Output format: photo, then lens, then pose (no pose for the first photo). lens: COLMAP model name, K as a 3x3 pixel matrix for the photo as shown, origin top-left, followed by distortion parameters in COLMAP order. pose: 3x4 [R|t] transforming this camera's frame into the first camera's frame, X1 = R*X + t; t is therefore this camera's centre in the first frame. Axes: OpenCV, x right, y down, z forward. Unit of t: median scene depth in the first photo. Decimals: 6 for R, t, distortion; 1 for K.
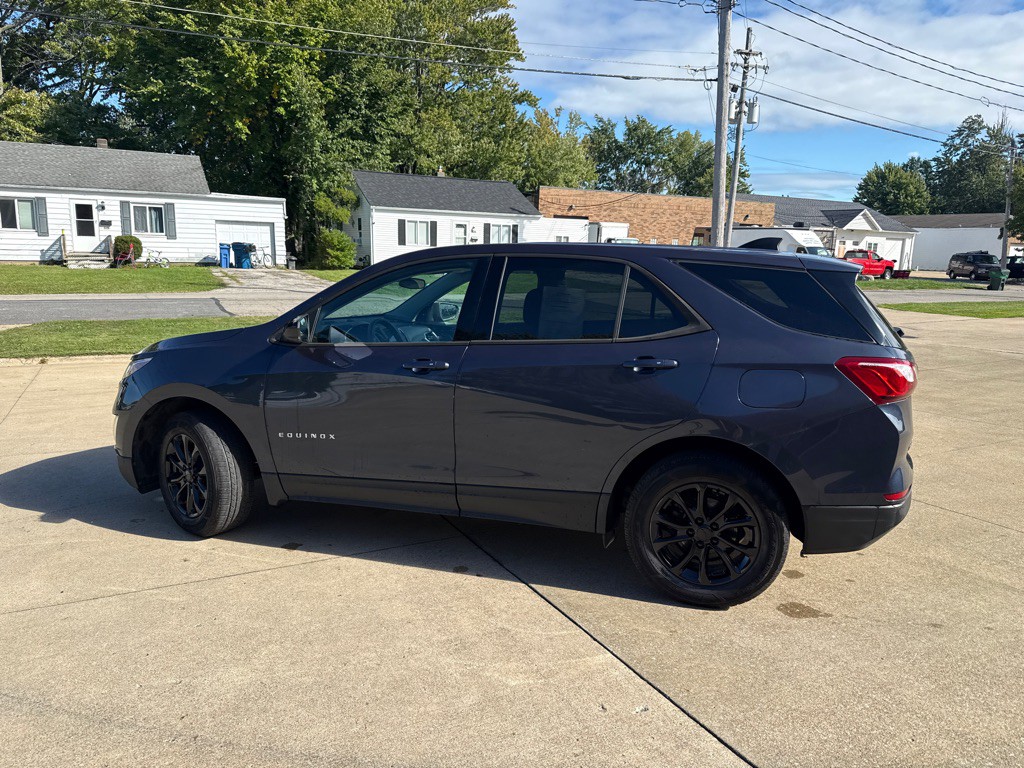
lens RADIAL K [[720.0, 0, 528.7], [0, 720.0, 376.1], [0, 0, 1]] dist [0.017972, -0.041196]
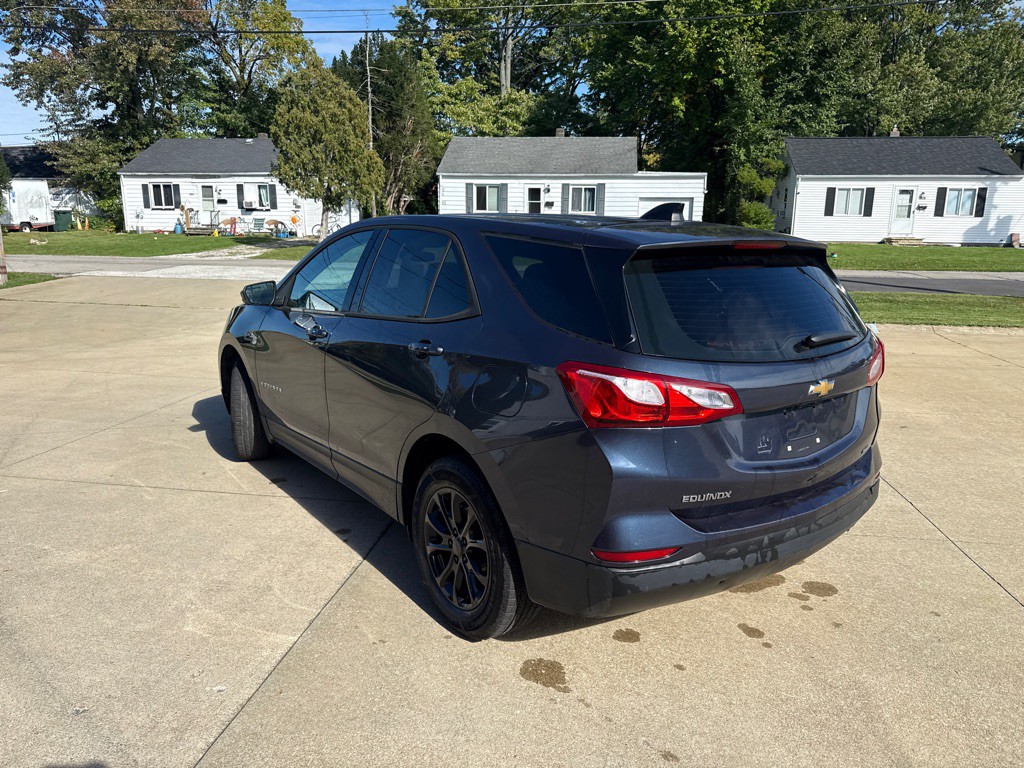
lens RADIAL K [[726.4, 0, 525.7], [0, 726.4, 385.4], [0, 0, 1]] dist [-0.011057, -0.011452]
pose [[0.802102, 0.110394, -0.586895, 0.074572], [-0.083832, 0.993848, 0.072370, -0.003714], [0.591274, -0.008847, 0.806422, 0.034191]]
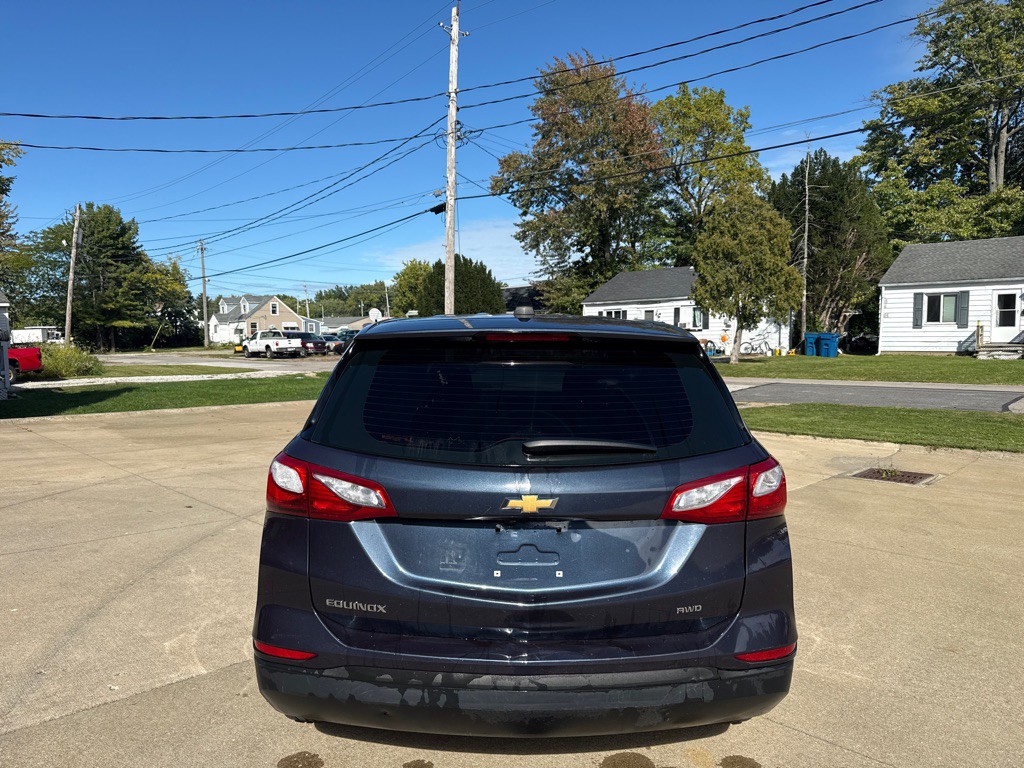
lens RADIAL K [[720.0, 0, 515.5], [0, 720.0, 390.7], [0, 0, 1]] dist [0.017972, -0.041196]
pose [[0.278983, 0.030244, -0.959820, 0.109710], [-0.135304, 0.990771, -0.008109, -0.008873], [0.950716, 0.132130, 0.280500, 0.089958]]
